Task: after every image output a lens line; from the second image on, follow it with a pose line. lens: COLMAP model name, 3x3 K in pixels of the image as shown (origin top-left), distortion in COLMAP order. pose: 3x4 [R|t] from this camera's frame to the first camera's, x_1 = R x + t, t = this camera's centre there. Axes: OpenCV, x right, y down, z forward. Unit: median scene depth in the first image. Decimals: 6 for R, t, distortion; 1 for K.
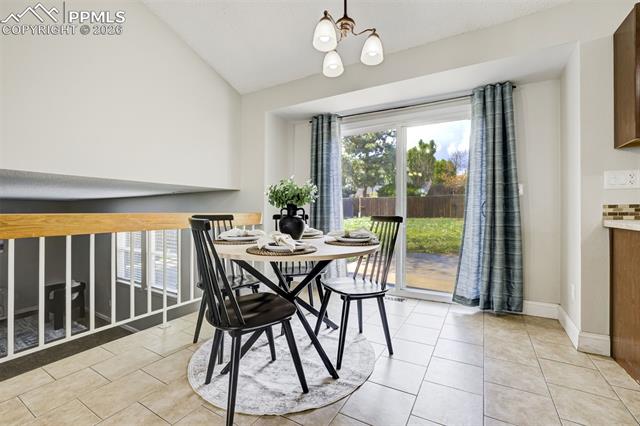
lens RADIAL K [[268.2, 0, 324.2], [0, 268.2, 213.0], [0, 0, 1]] dist [-0.024419, 0.000387]
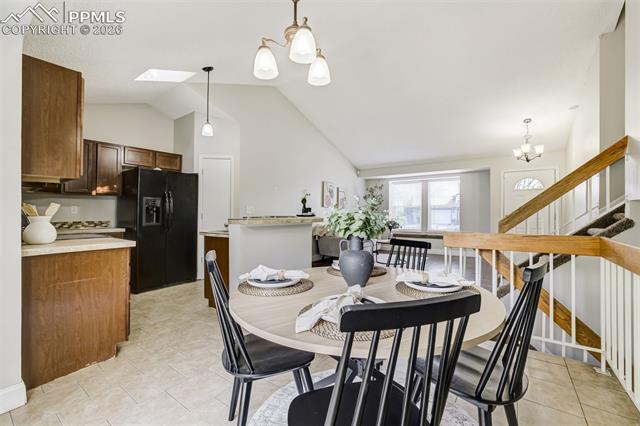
lens RADIAL K [[269.5, 0, 314.7], [0, 269.5, 212.5], [0, 0, 1]] dist [-0.043839, 0.014338]
pose [[-0.993990, 0.001205, 0.109460, -0.040984], [0.002181, 0.999959, 0.008790, -0.081938], [-0.109445, 0.008976, -0.993952, 1.301477]]
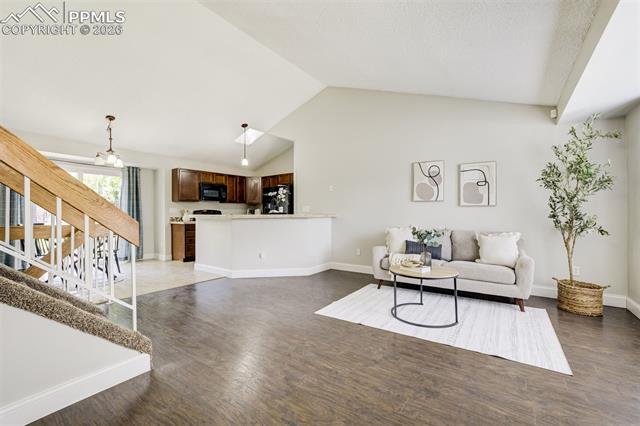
lens RADIAL K [[277.3, 0, 325.3], [0, 277.3, 212.5], [0, 0, 1]] dist [-0.045834, 0.017319]
pose [[0.083624, 0.007719, 0.996467, -1.749086], [0.011546, 0.999895, -0.008715, -0.029373], [-0.996430, 0.012234, 0.083526, -1.008627]]
